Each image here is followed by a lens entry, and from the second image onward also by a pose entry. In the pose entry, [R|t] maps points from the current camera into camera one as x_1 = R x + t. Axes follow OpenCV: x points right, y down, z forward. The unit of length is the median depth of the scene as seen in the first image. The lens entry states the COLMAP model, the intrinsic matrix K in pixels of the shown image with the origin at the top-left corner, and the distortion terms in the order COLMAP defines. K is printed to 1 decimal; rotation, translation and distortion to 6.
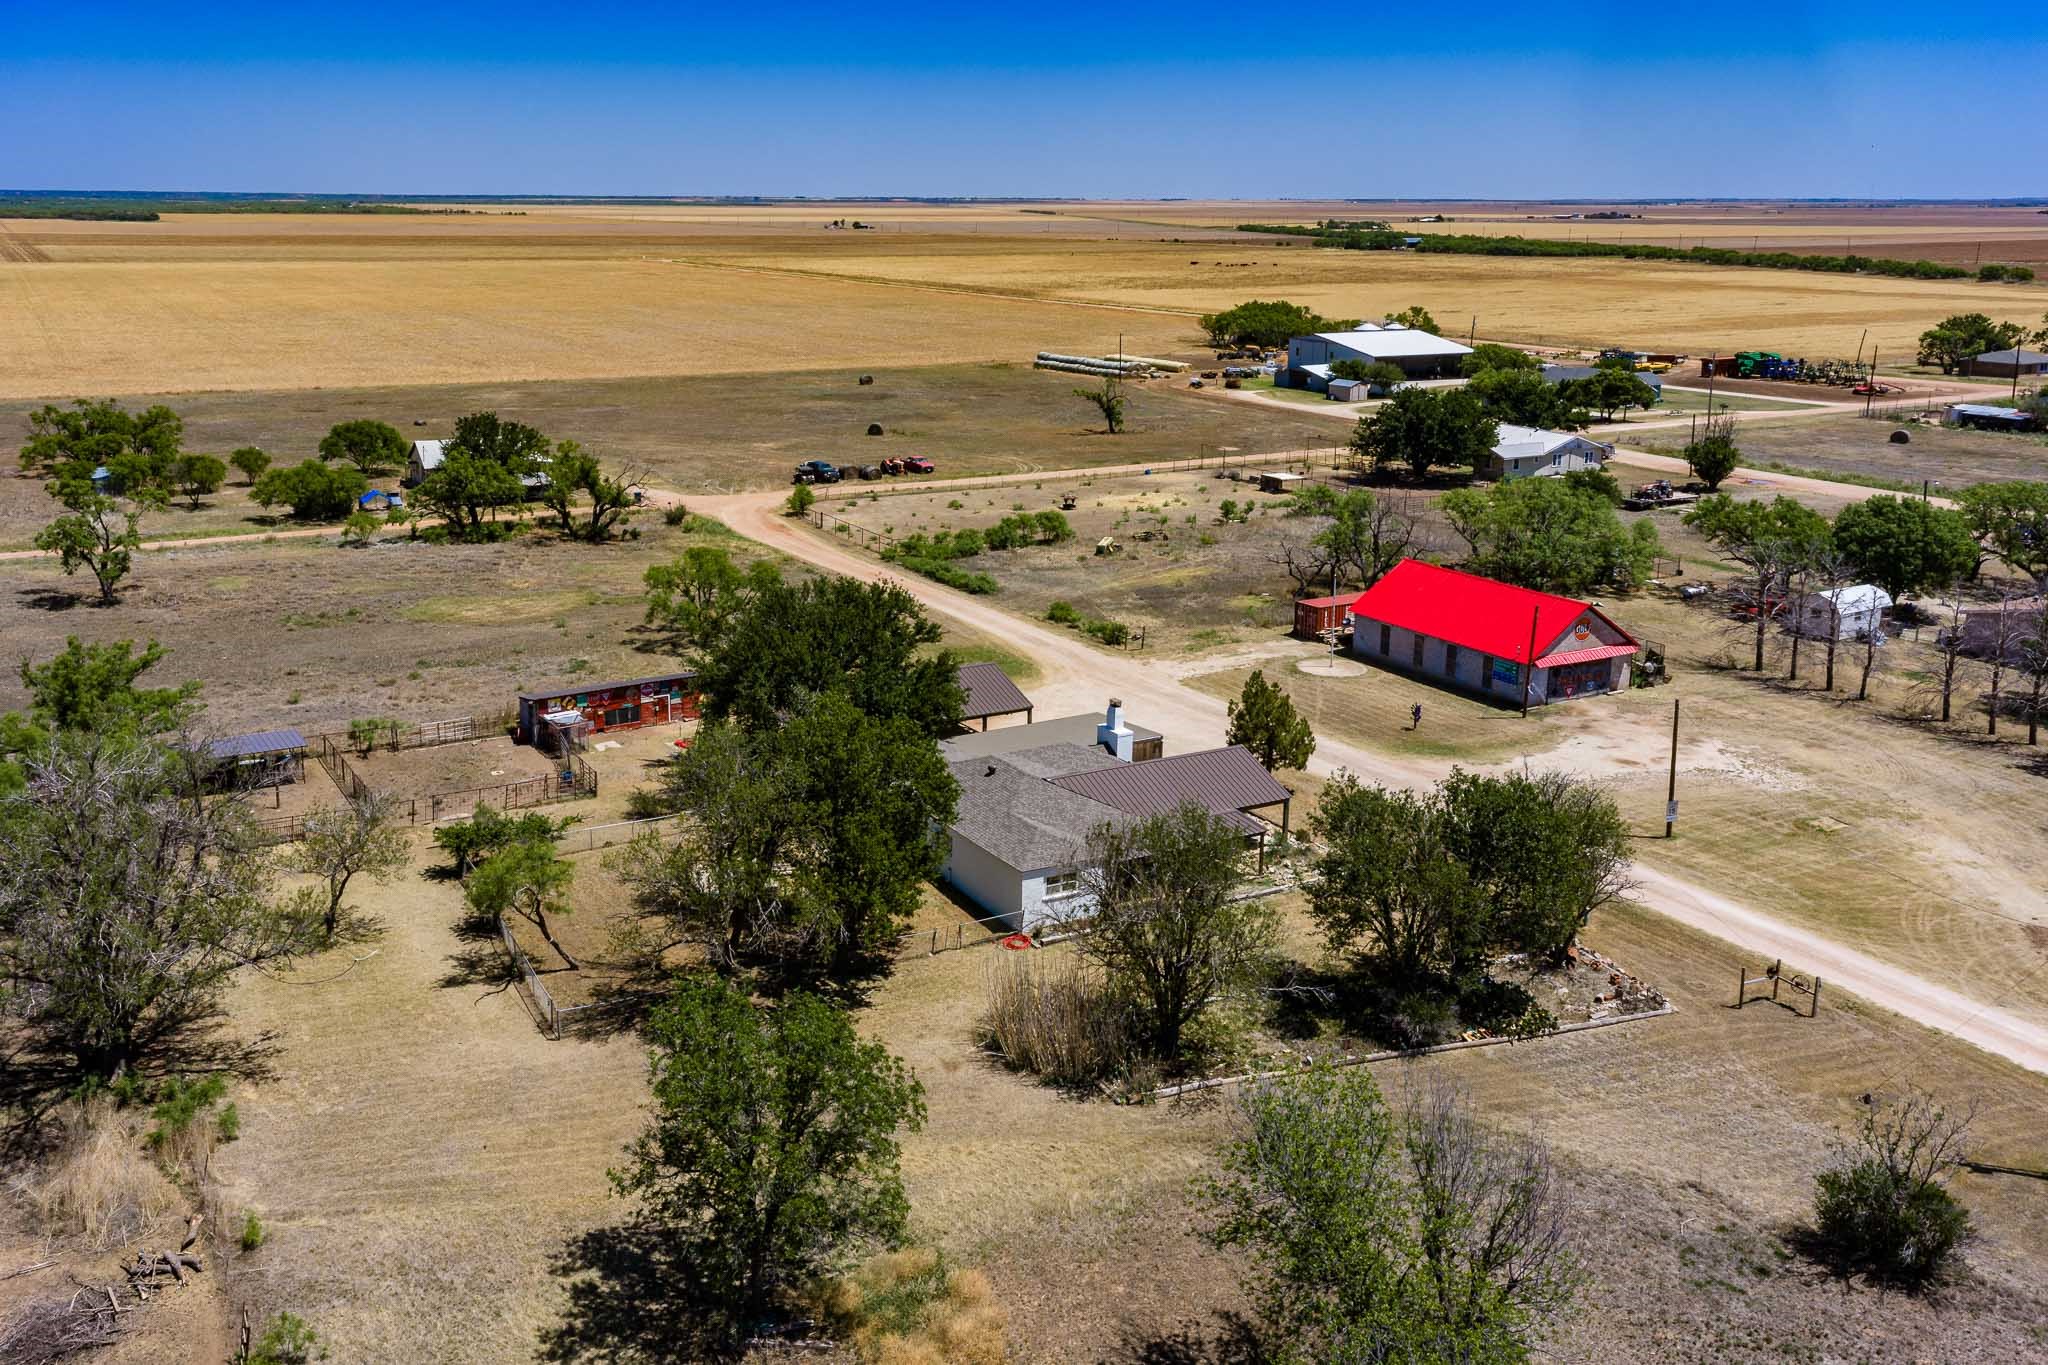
lens RADIAL K [[1665.4, 0, 1020.3], [0, 1665.4, 673.5], [0, 0, 1]] dist [0.075519, 0.002484]
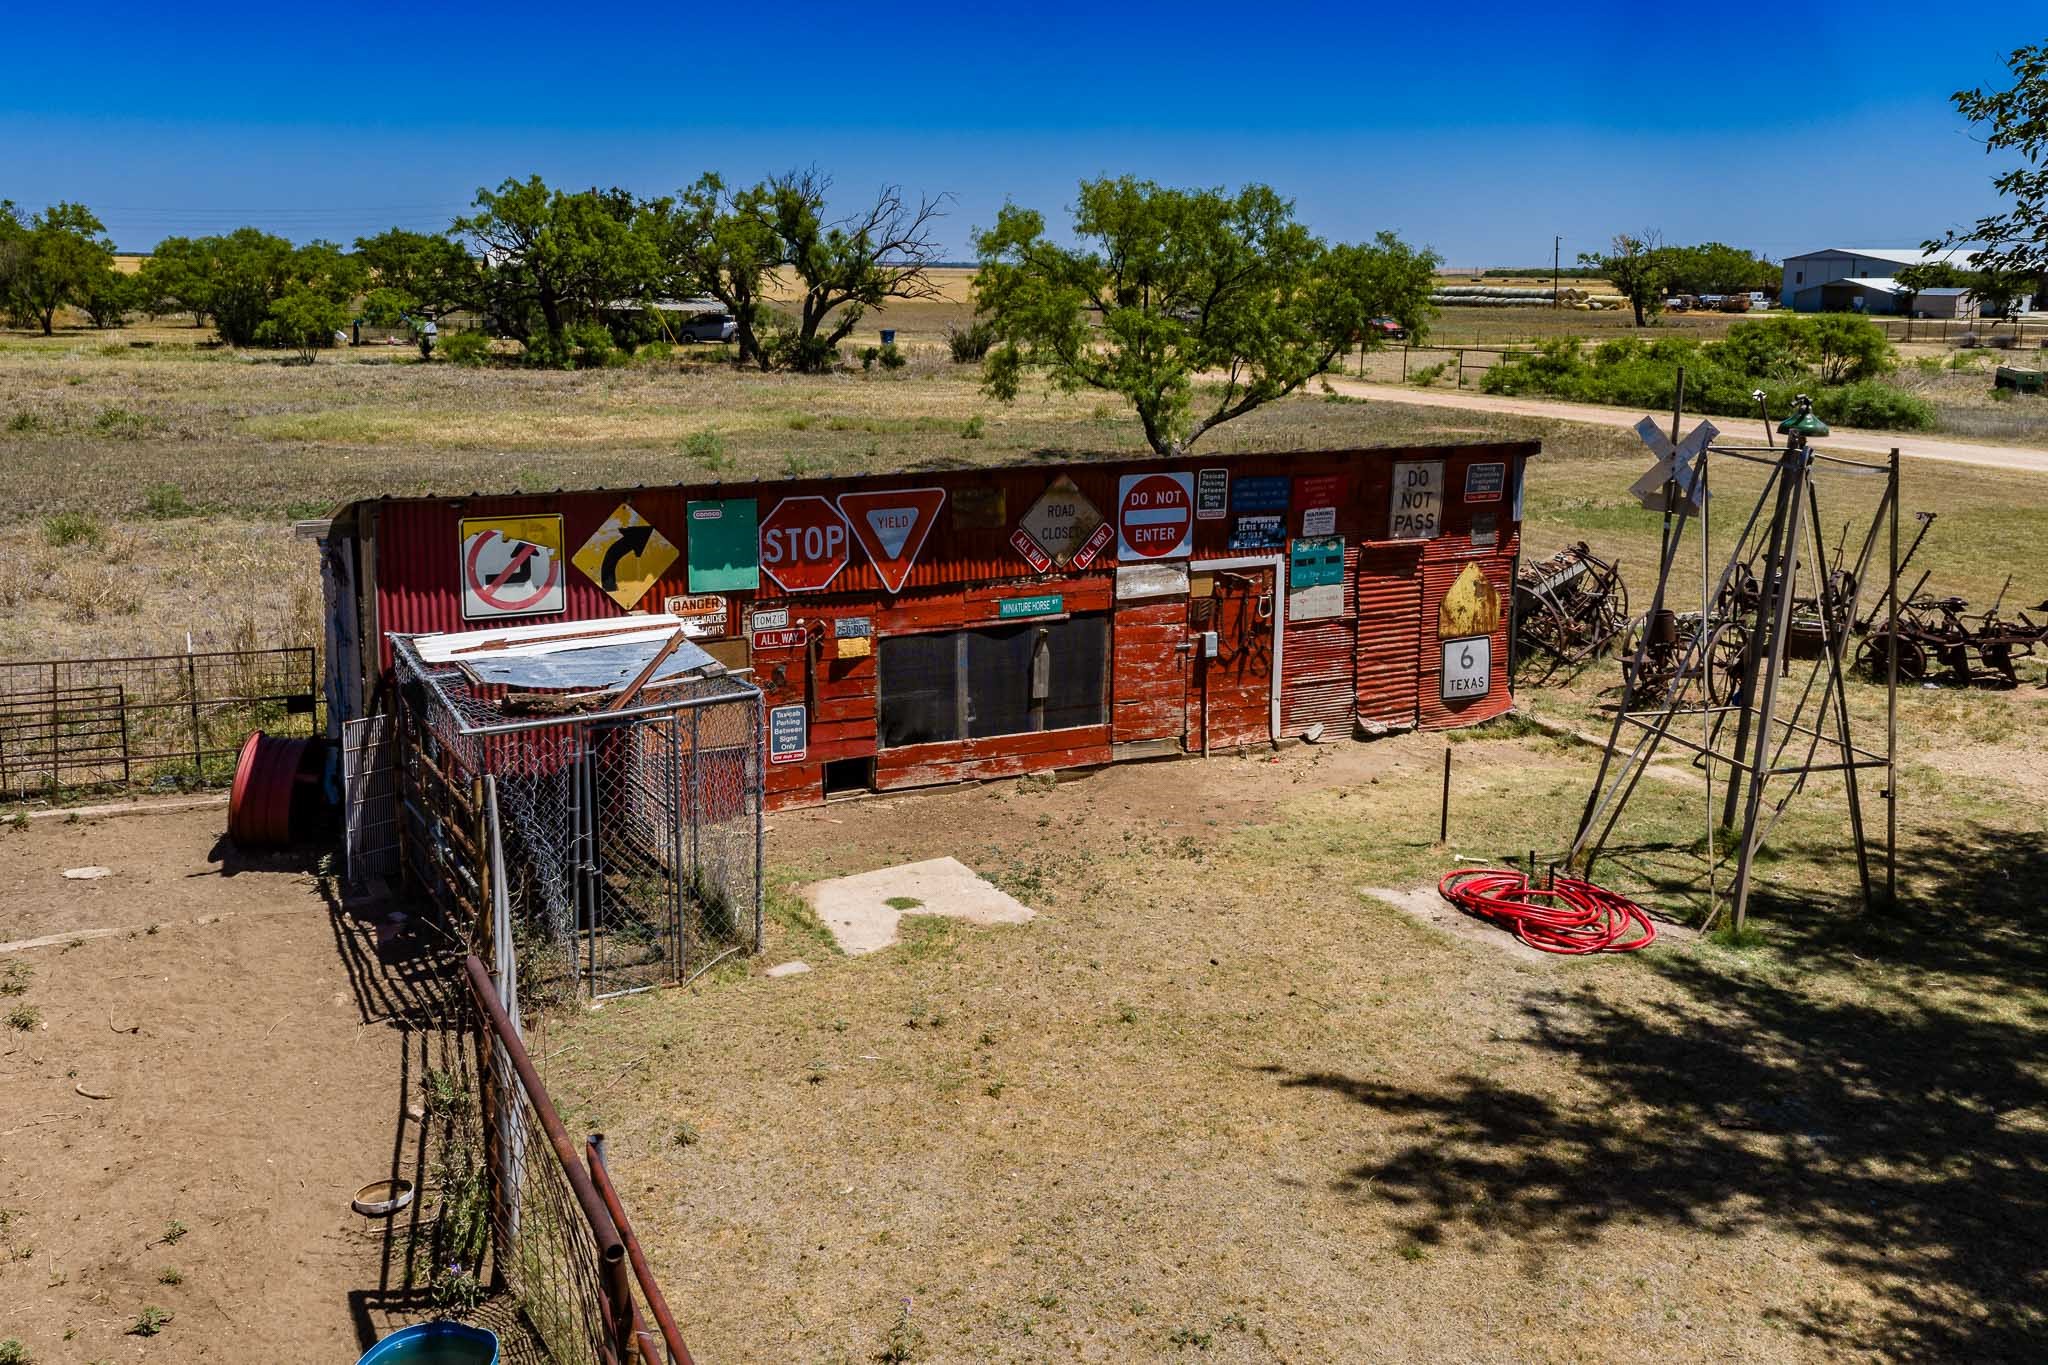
lens RADIAL K [[1665.4, 0, 1018.7], [0, 1665.4, 682.8], [0, 0, 1]] dist [0.075519, 0.002484]
pose [[0.993279, 0.022937, -0.113448, -0.218506], [-0.027325, 0.998932, -0.037271, 0.030778], [0.112472, 0.040121, 0.992845, 0.852784]]
